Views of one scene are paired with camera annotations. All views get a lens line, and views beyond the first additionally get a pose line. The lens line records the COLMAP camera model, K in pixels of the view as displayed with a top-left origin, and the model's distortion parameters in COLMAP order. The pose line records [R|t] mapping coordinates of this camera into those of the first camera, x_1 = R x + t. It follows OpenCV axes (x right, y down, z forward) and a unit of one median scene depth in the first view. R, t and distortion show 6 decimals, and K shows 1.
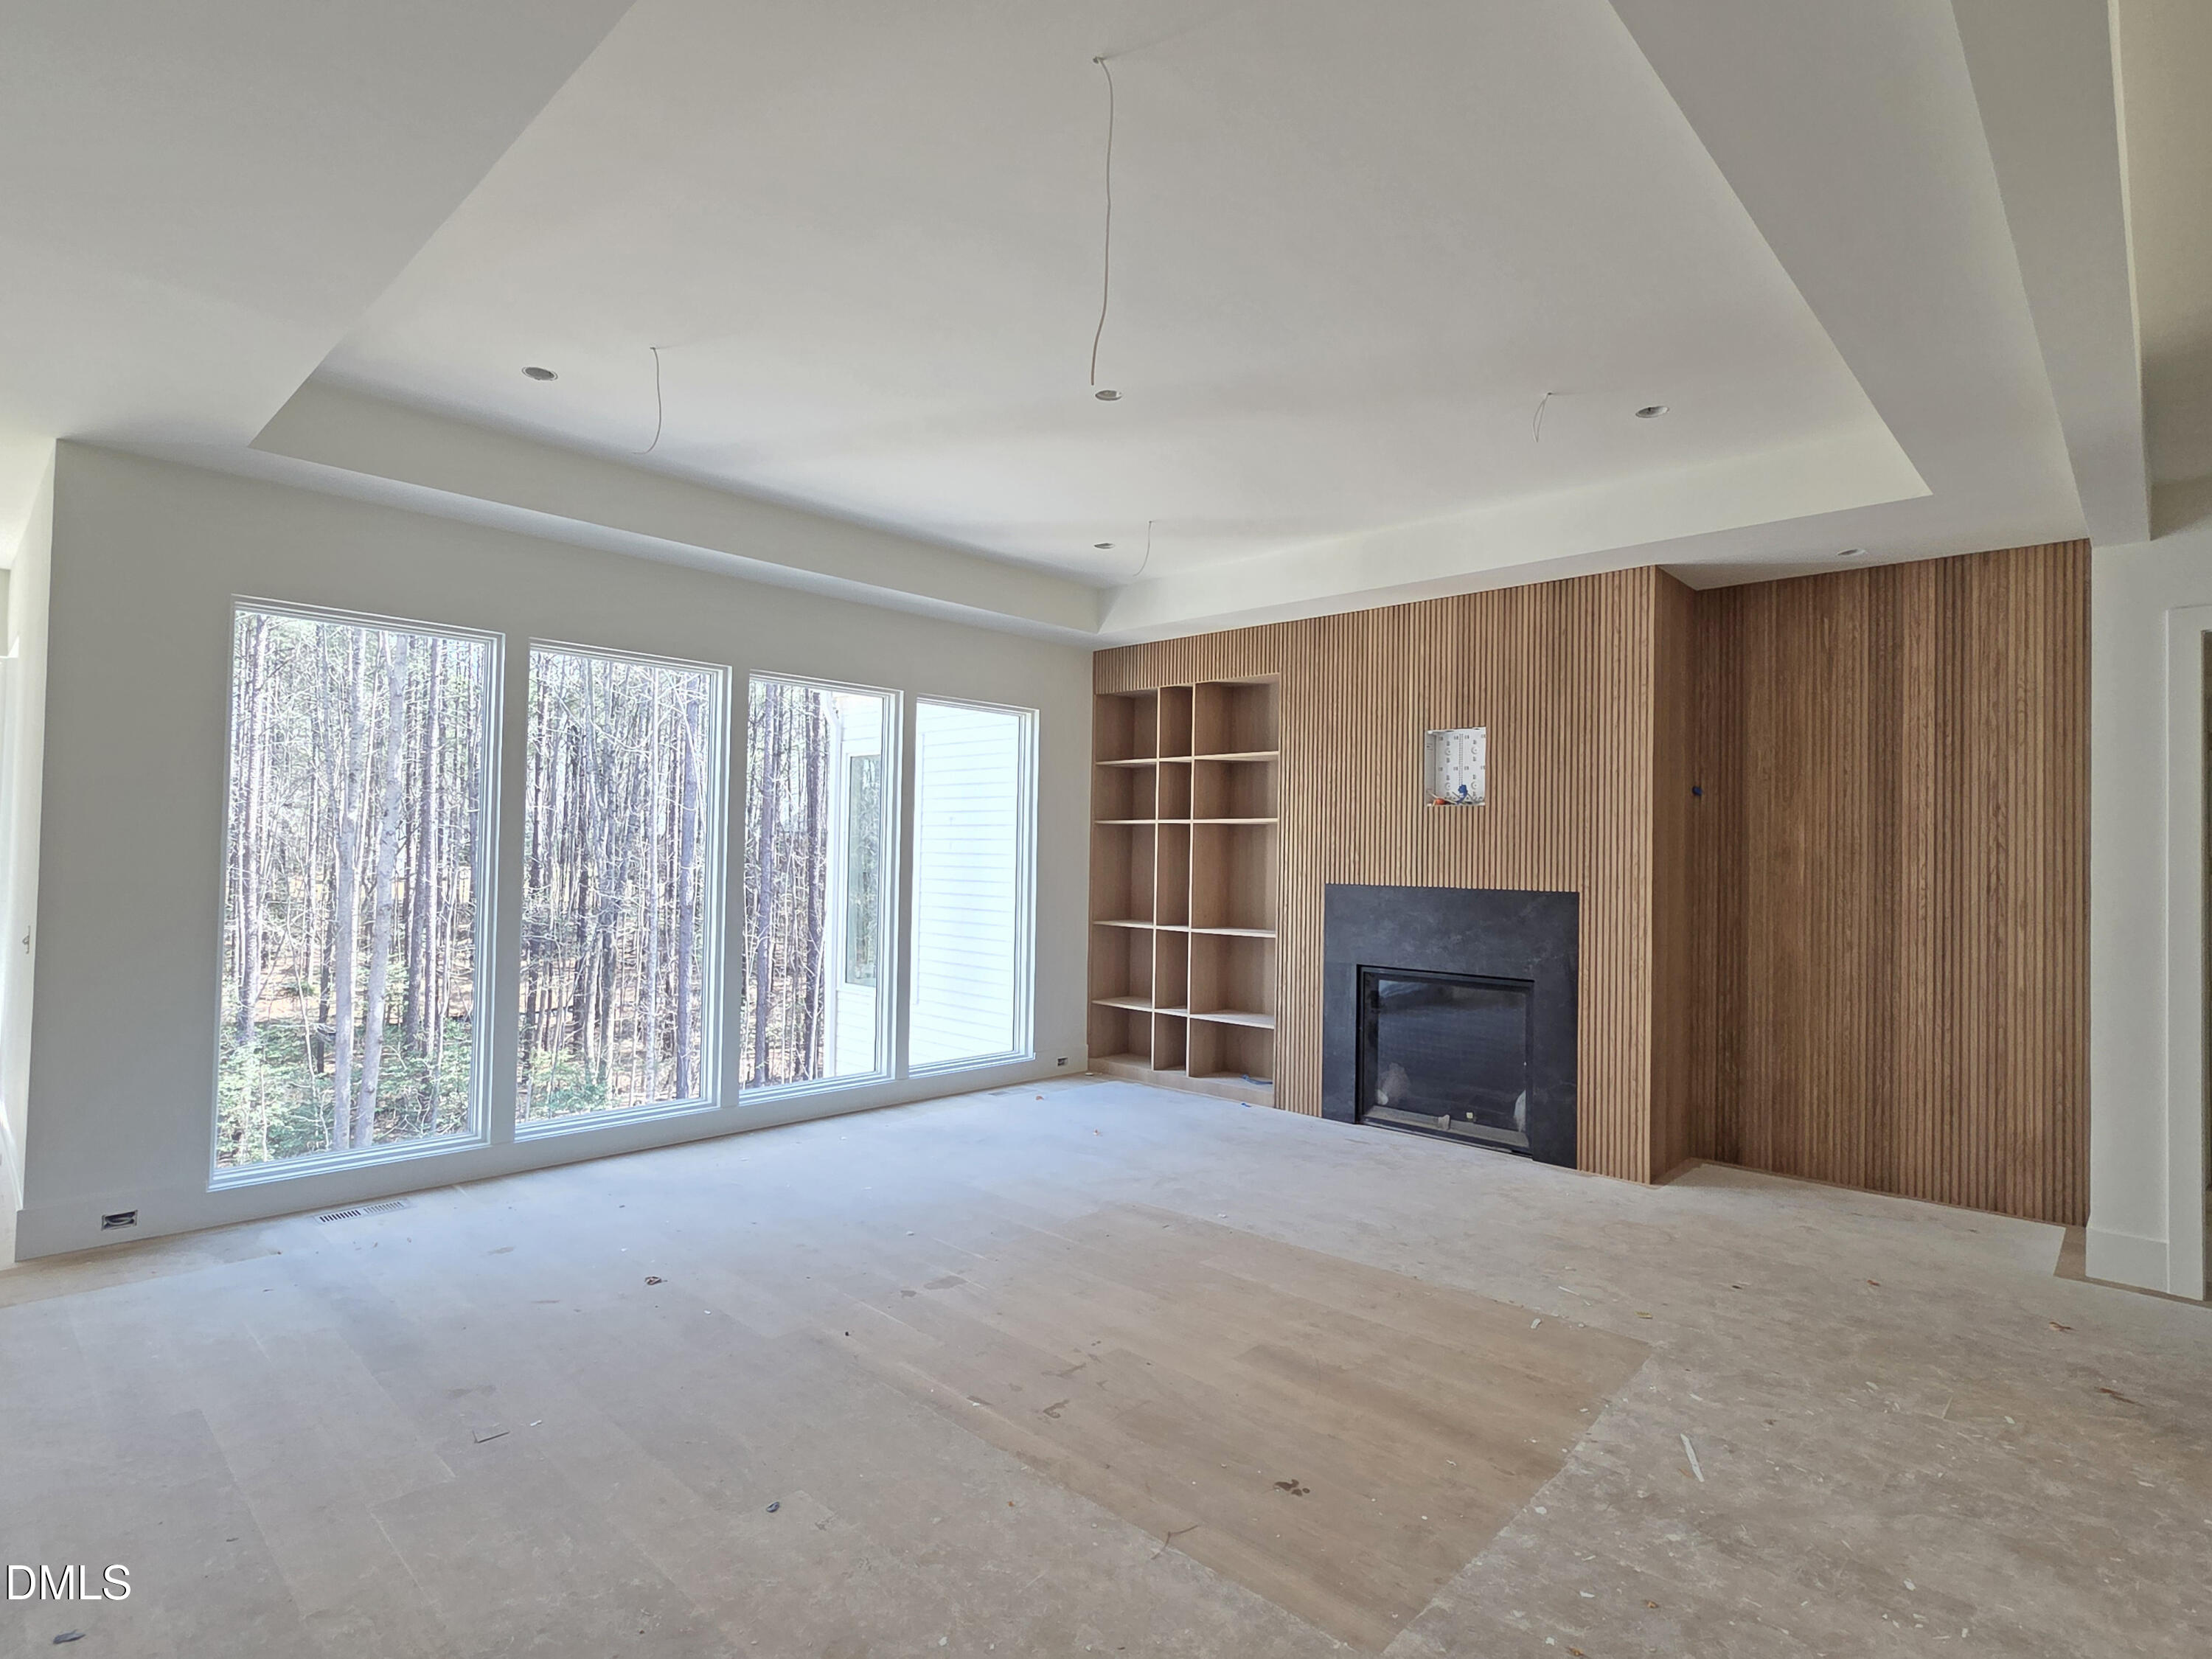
lens RADIAL K [[1121.8, 0, 1114.9], [0, 1121.8, 832.2], [0, 0, 1]] dist [-0.003080, 0.001284]
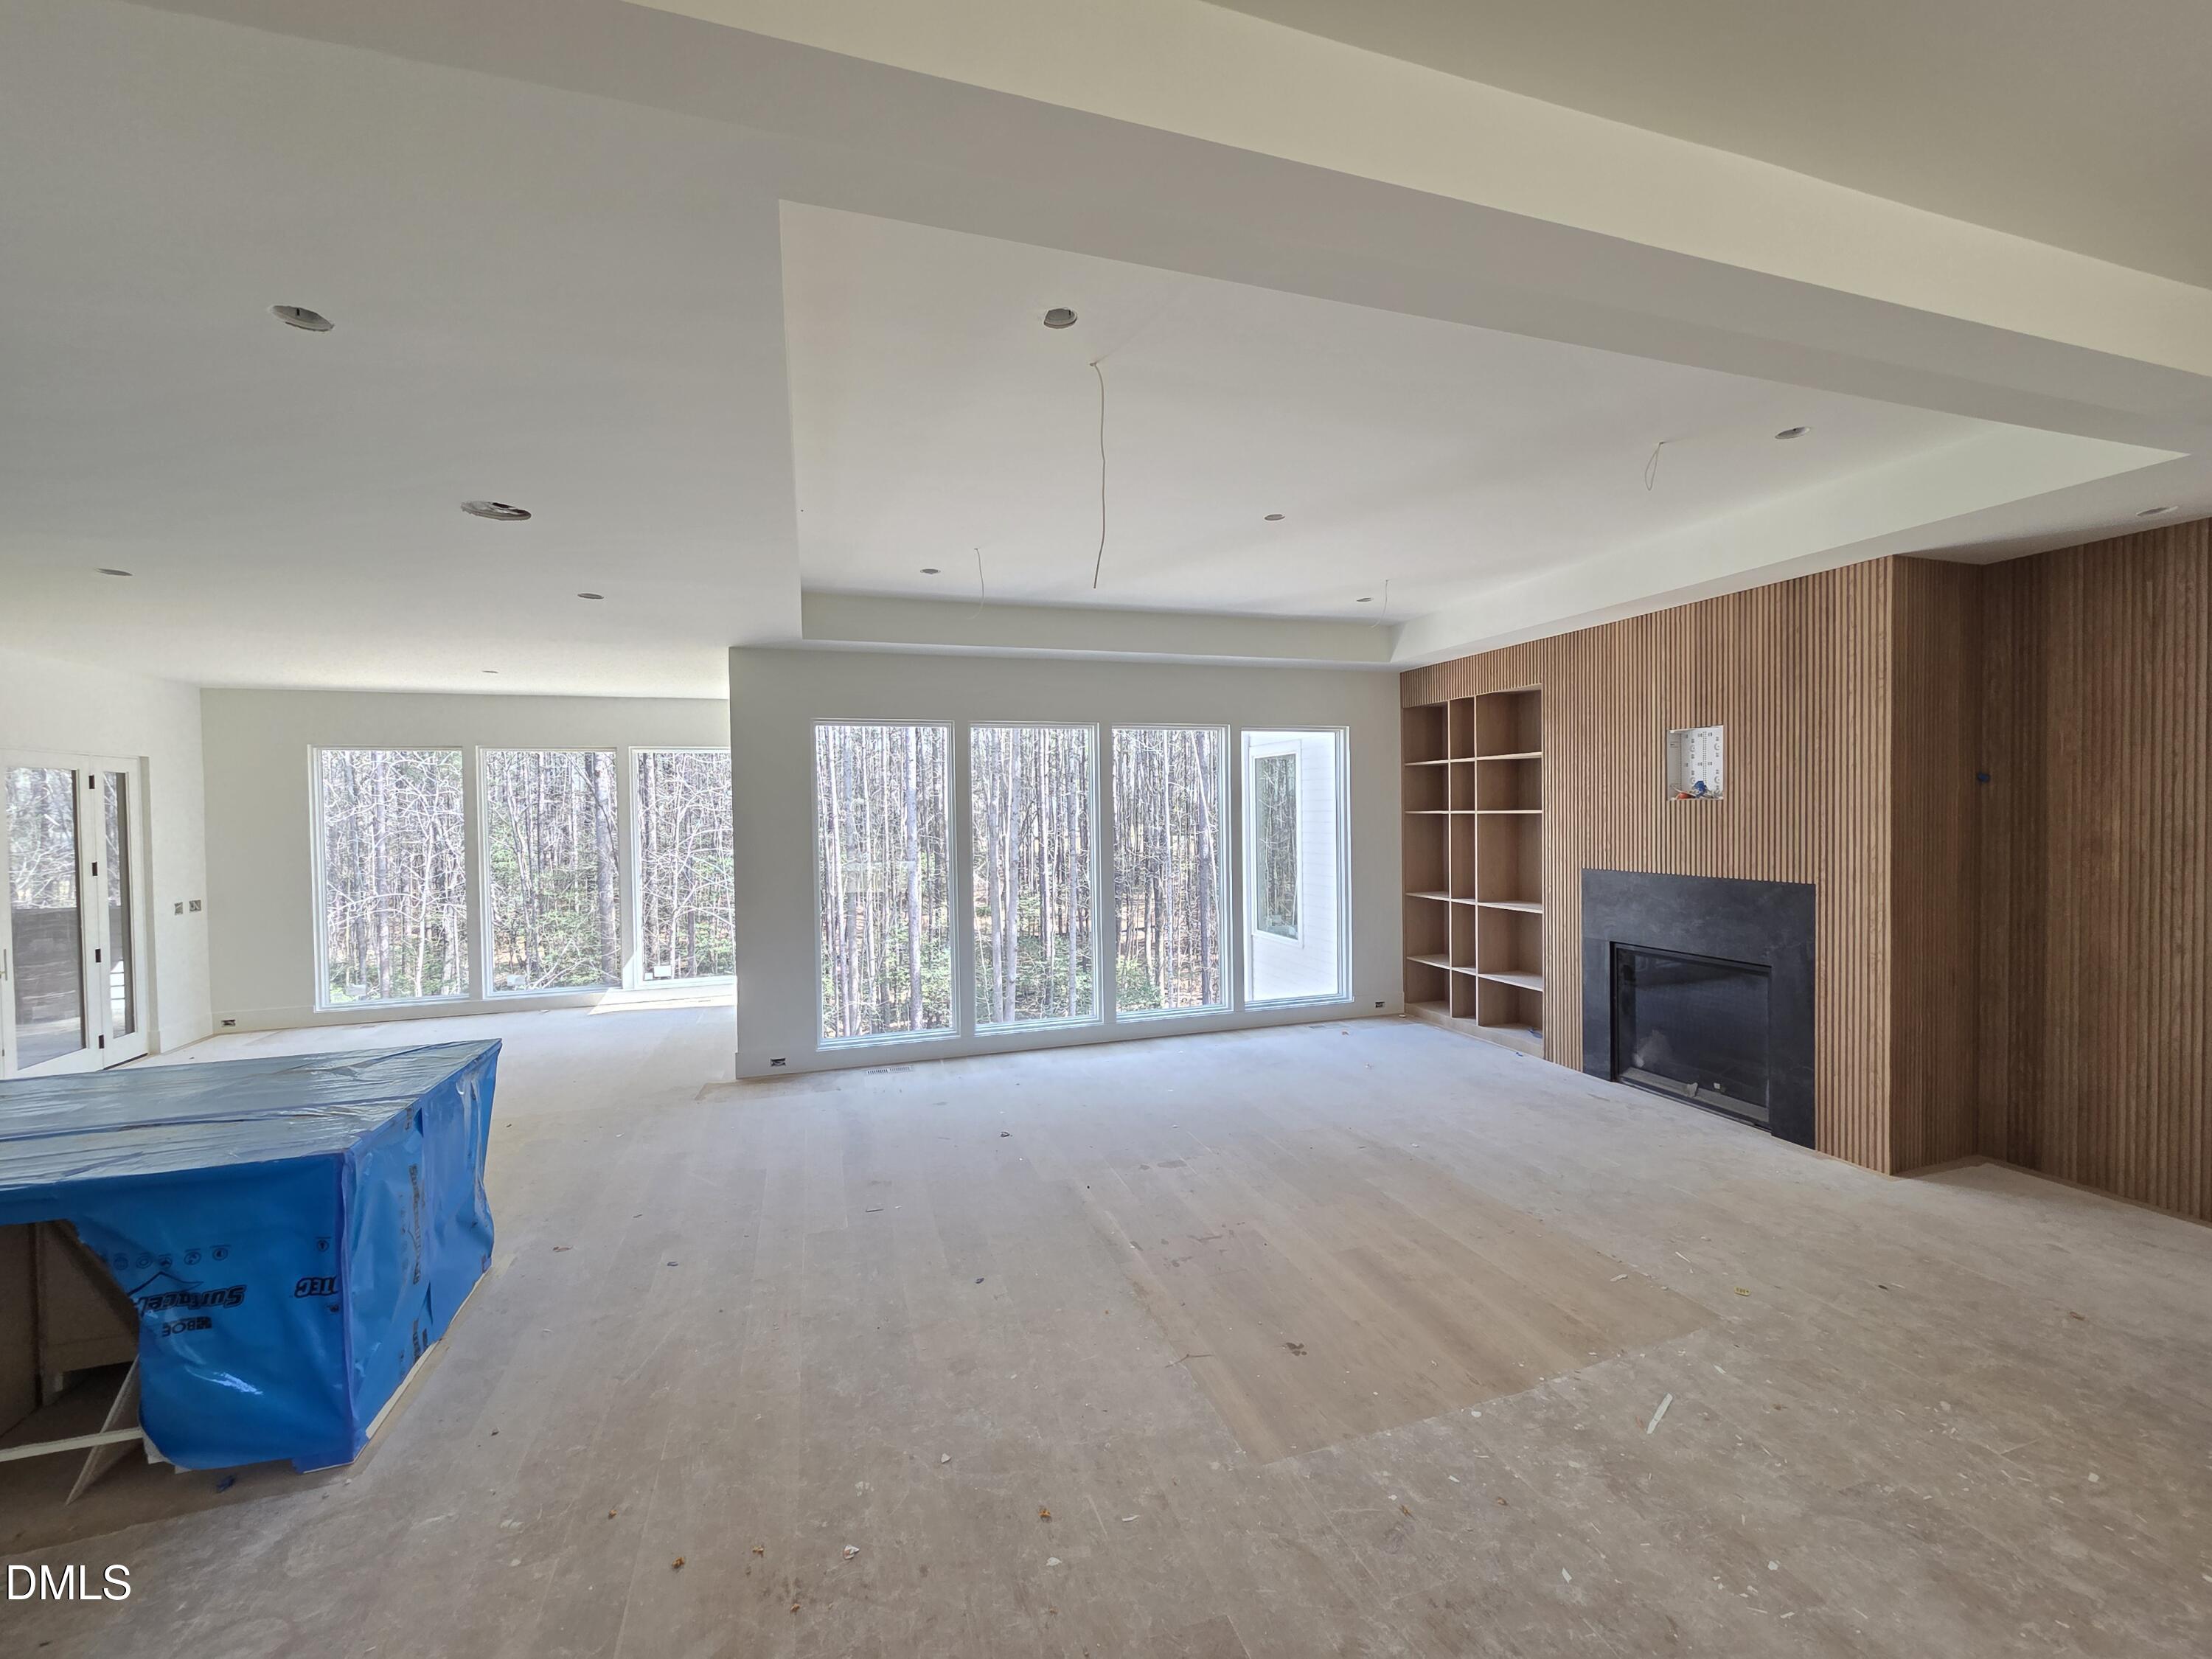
lens RADIAL K [[899.9, 0, 1113.1], [0, 899.9, 828.6], [0, 0, 1]] dist [-0.004079, 0.001295]
pose [[0.880022, -0.021620, -0.474440, 0.241450], [0.040428, 0.998748, 0.029477, -0.048103], [0.473208, -0.045121, 0.879794, -0.027086]]
